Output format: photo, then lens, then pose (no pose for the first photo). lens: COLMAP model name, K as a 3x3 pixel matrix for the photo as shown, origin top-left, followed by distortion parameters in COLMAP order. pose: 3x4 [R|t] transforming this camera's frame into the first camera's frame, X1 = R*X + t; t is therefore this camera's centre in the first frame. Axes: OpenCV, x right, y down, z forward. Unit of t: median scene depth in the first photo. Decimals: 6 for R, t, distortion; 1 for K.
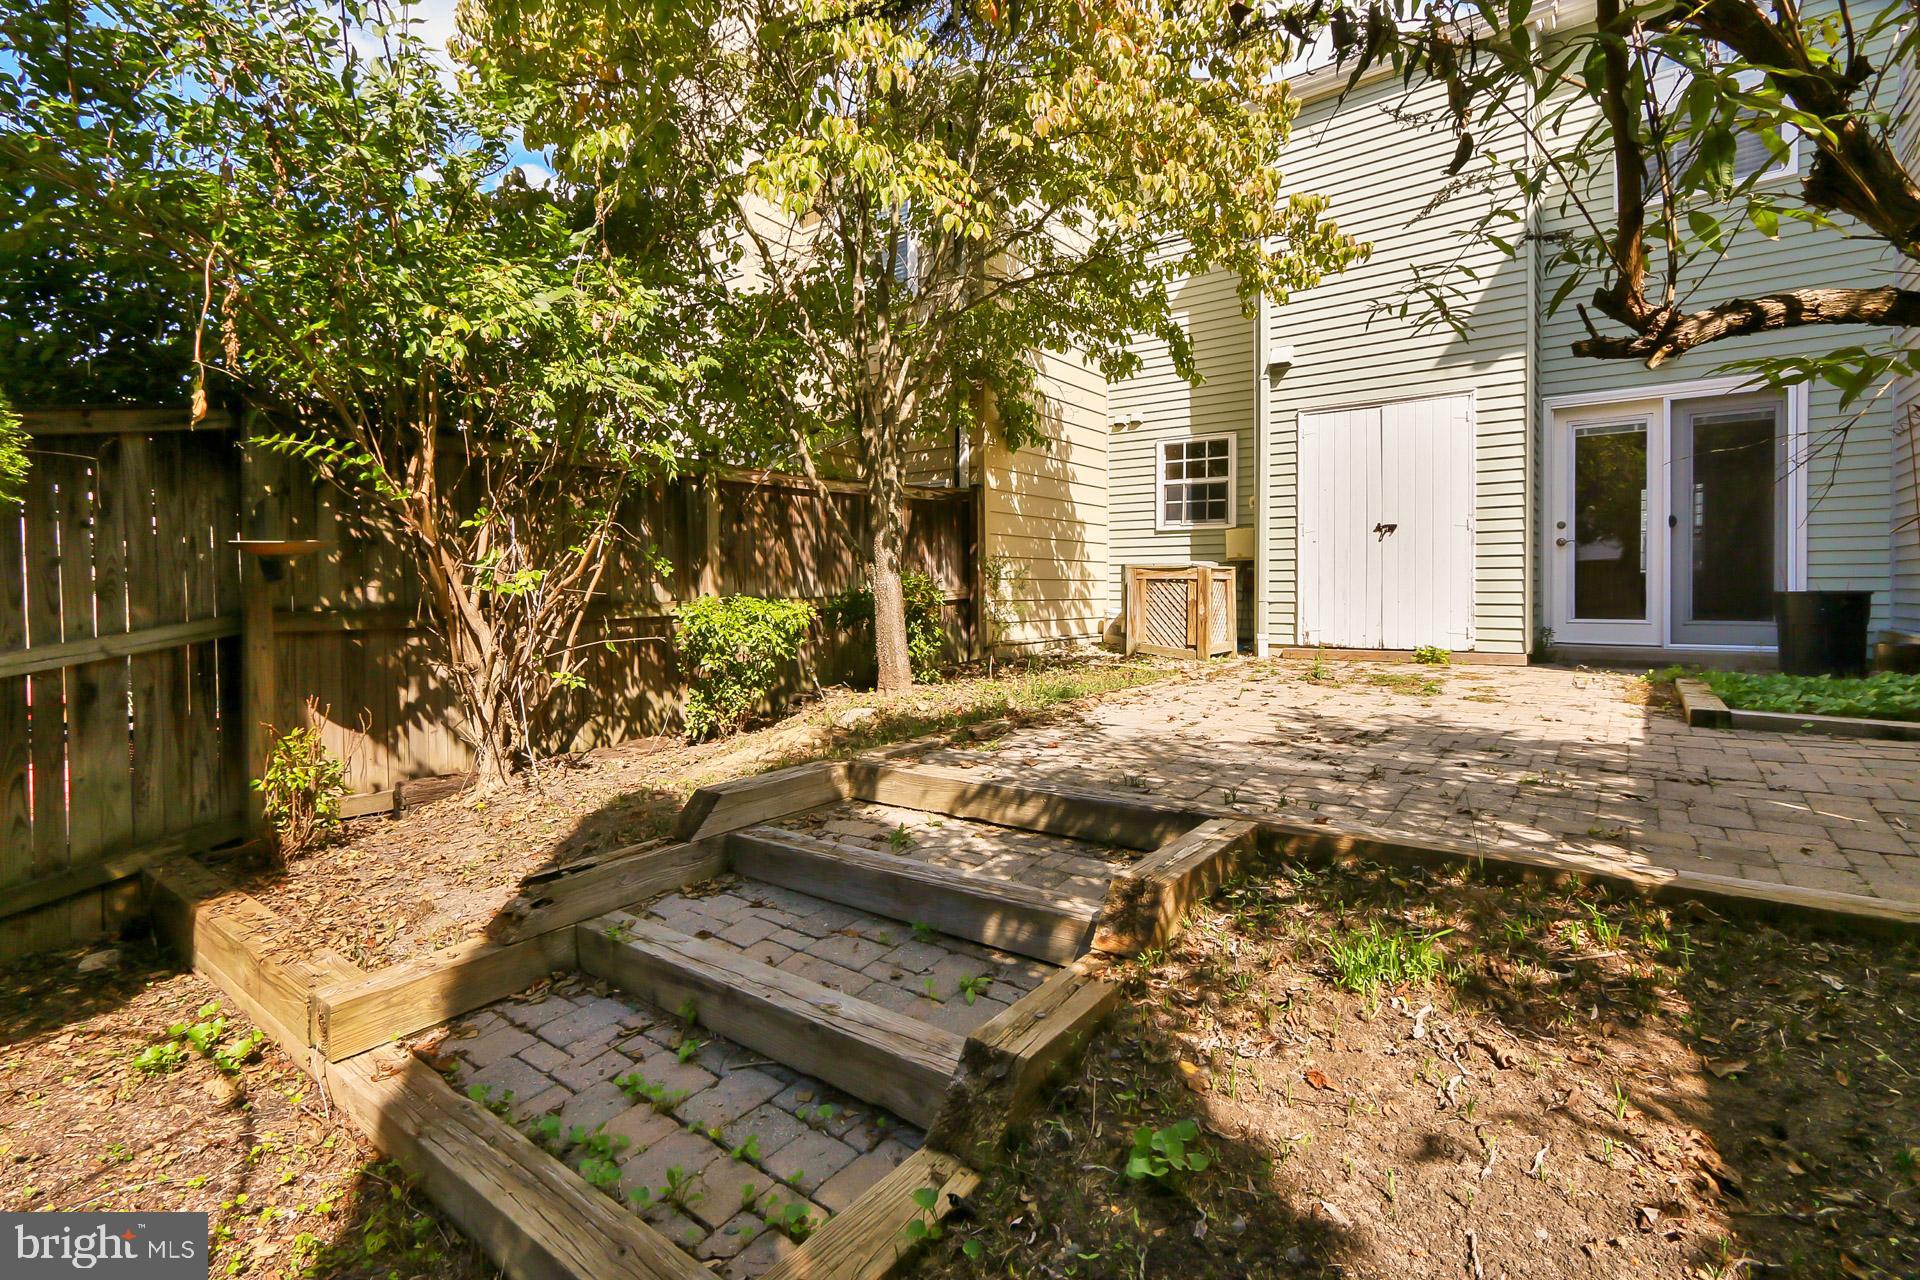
lens RADIAL K [[917.4, 0, 951.2], [0, 917.4, 597.5], [0, 0, 1]] dist [-0.004868, -0.000482]
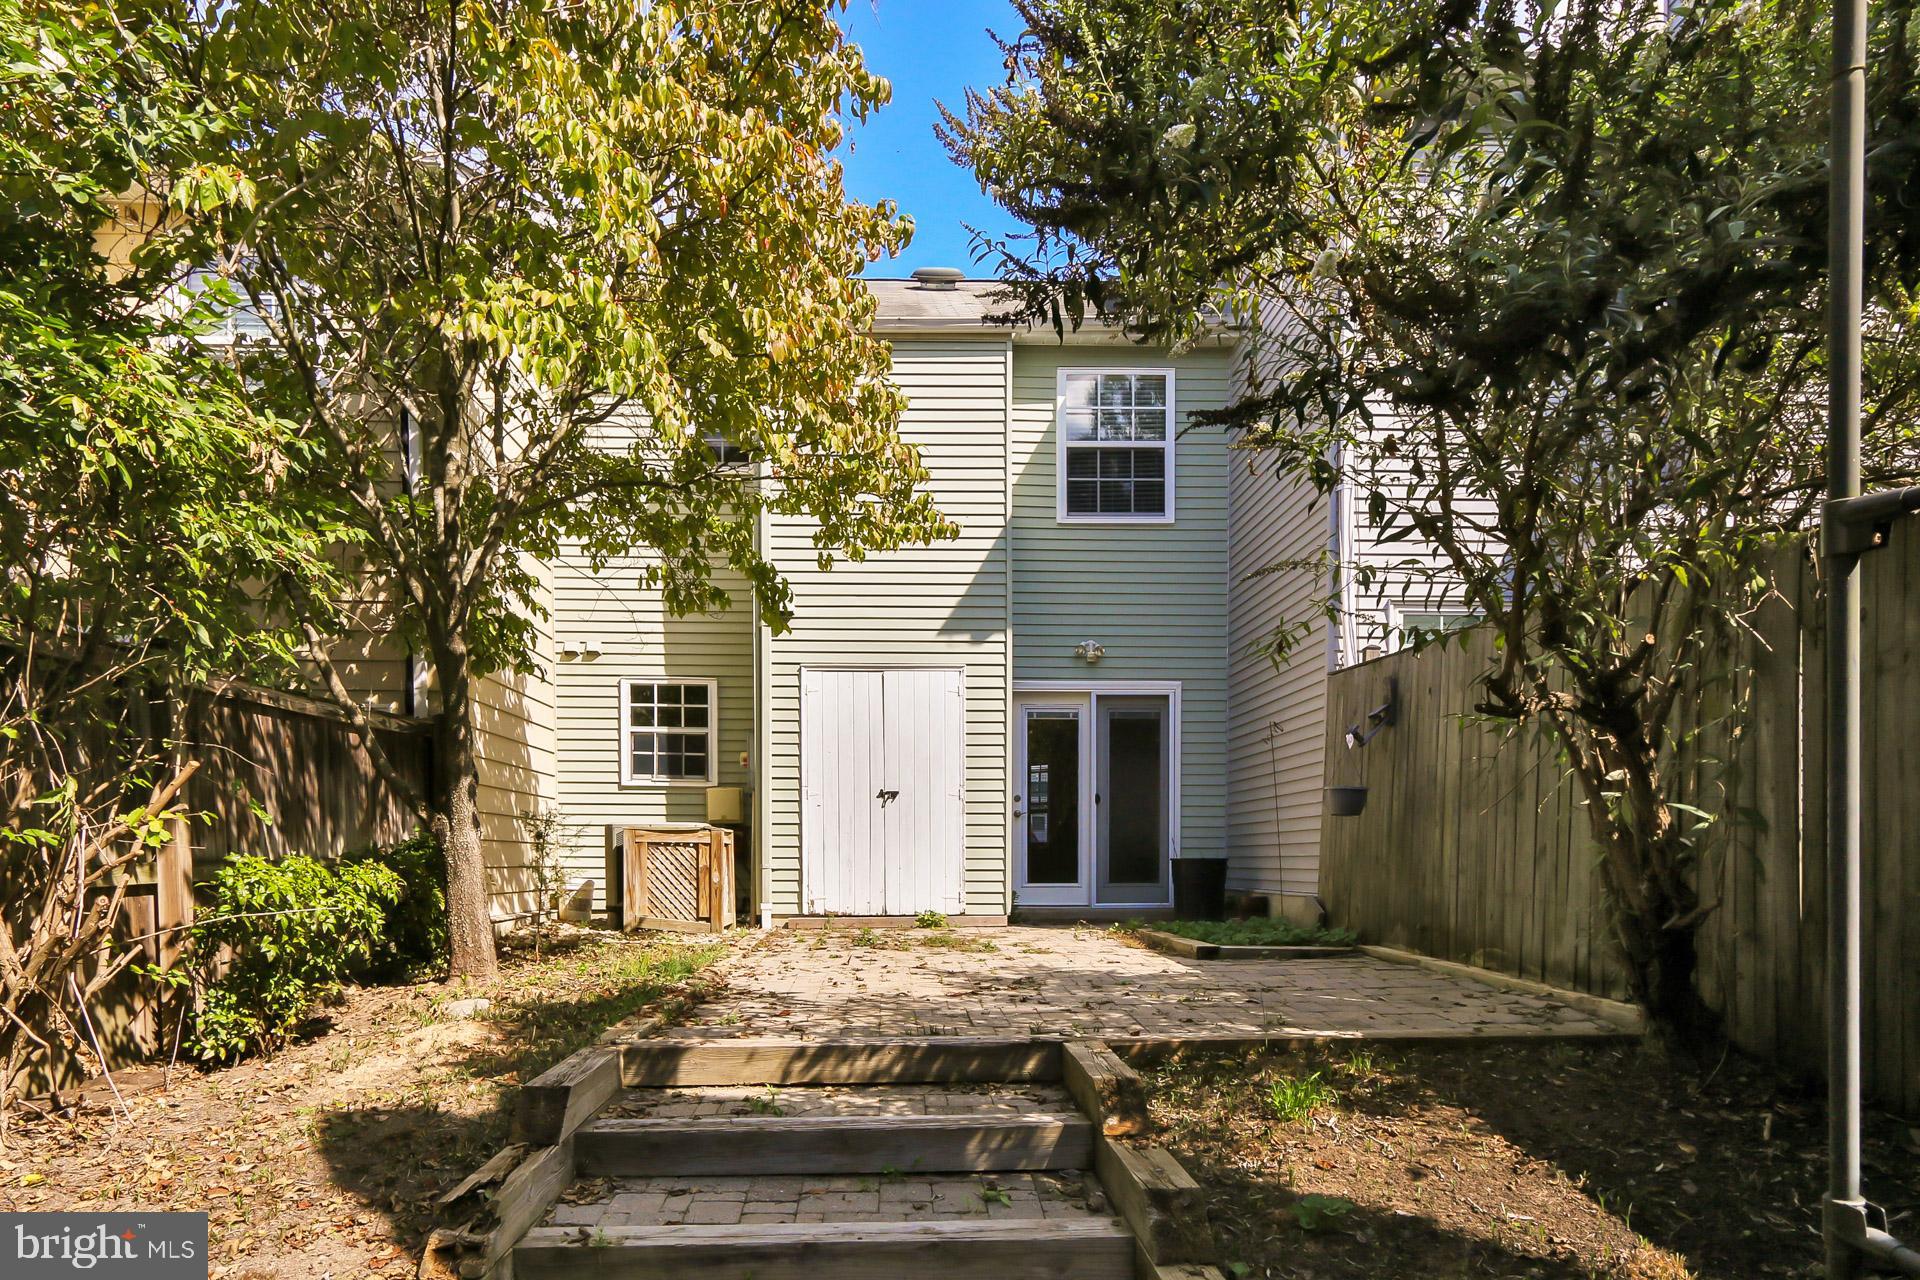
lens RADIAL K [[1177.0, 0, 948.9], [0, 1177.0, 889.5], [0, 0, 1]] dist [0.000073, 0.000279]
pose [[0.755484, -0.012709, 0.655044, -0.302710], [0.004019, 0.999883, 0.014764, 0.008855], [-0.655155, -0.008522, 0.755447, -0.013158]]
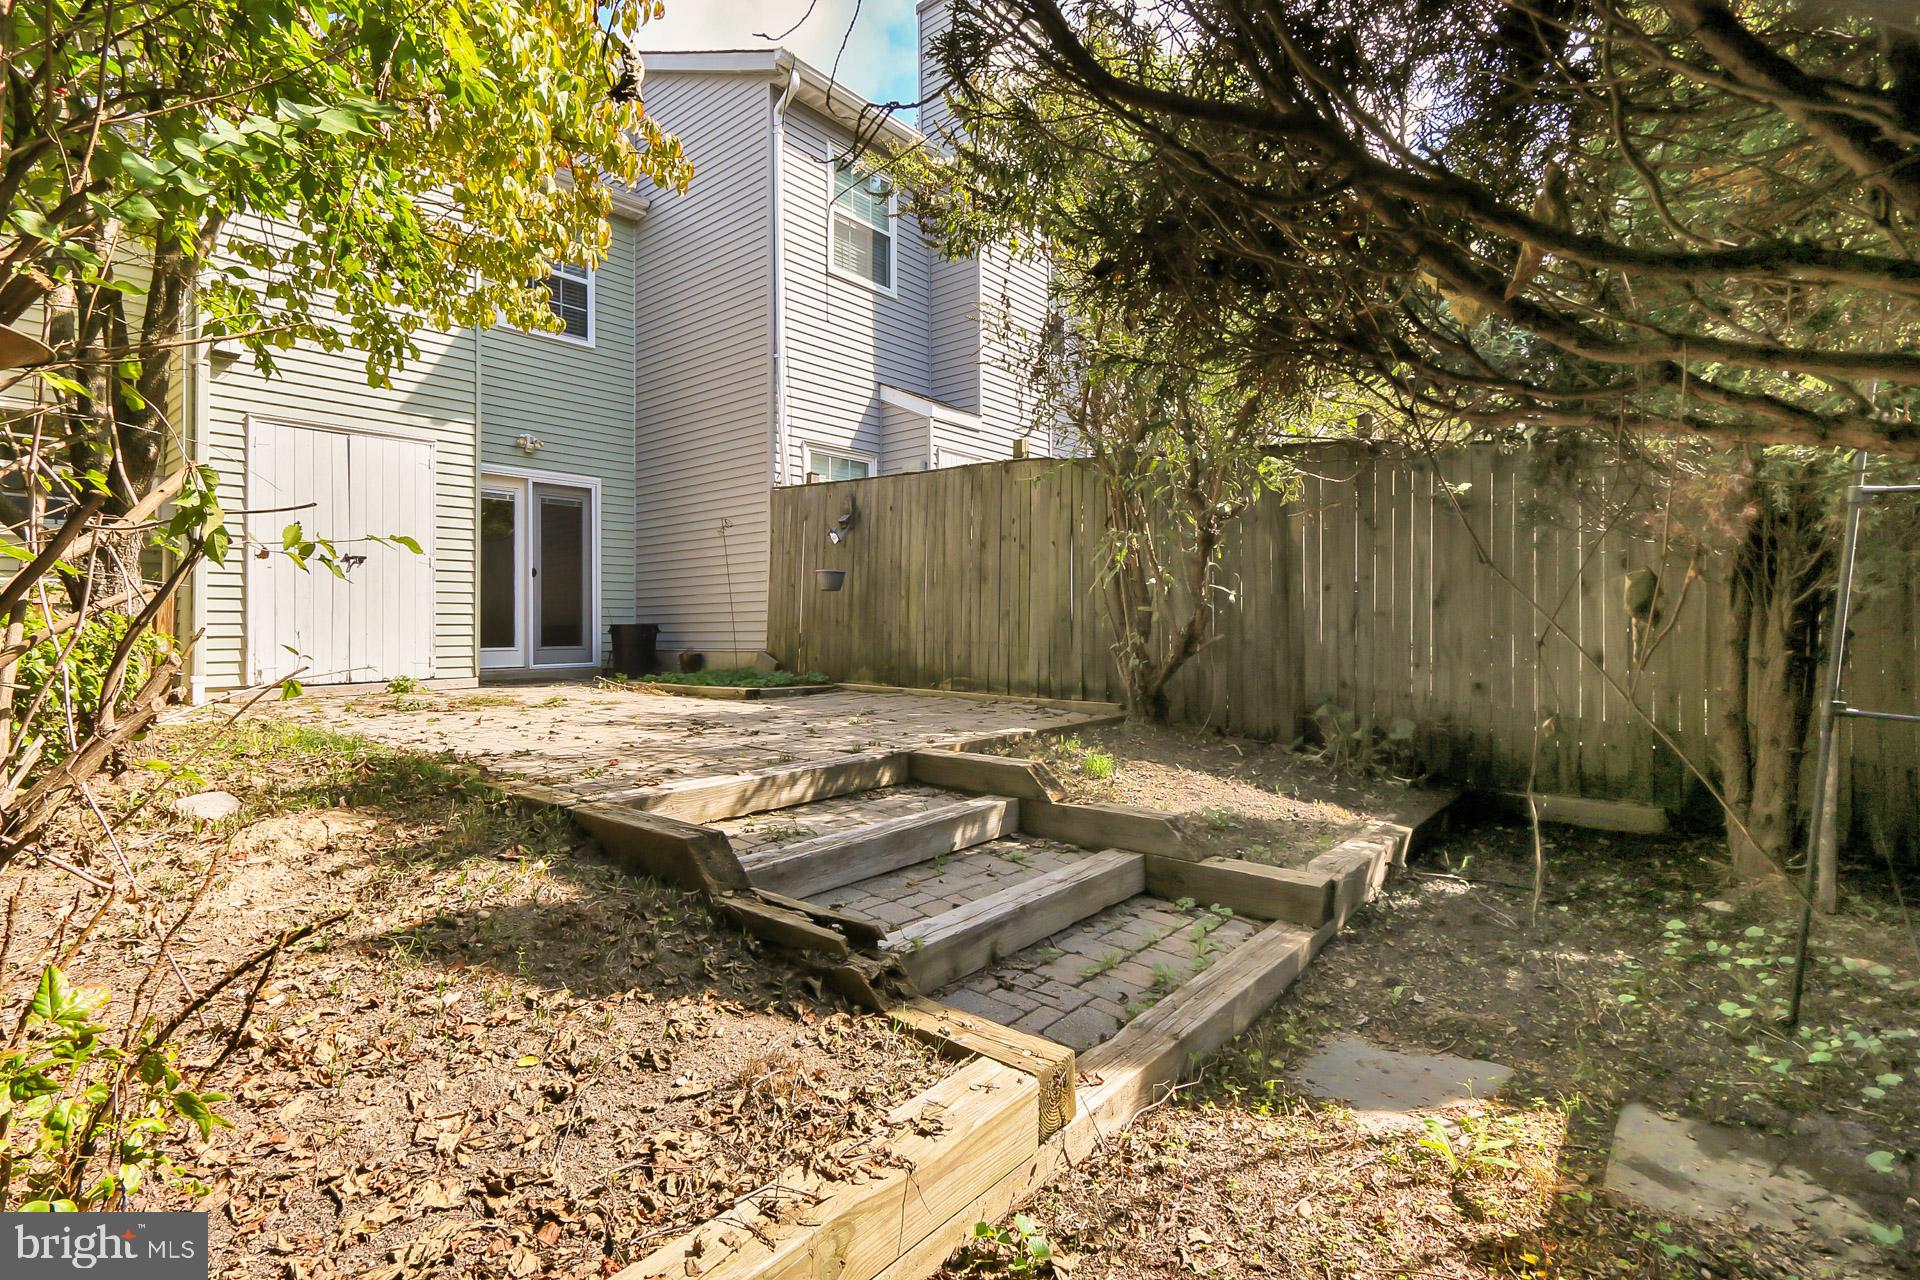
lens RADIAL K [[917.4, 0, 951.2], [0, 917.4, 597.5], [0, 0, 1]] dist [-0.004868, -0.000482]
pose [[0.026294, 0.039318, 0.998881, -0.462327], [0.018434, 0.999037, -0.039810, 0.015200], [-0.999484, 0.019460, 0.025544, 0.321349]]
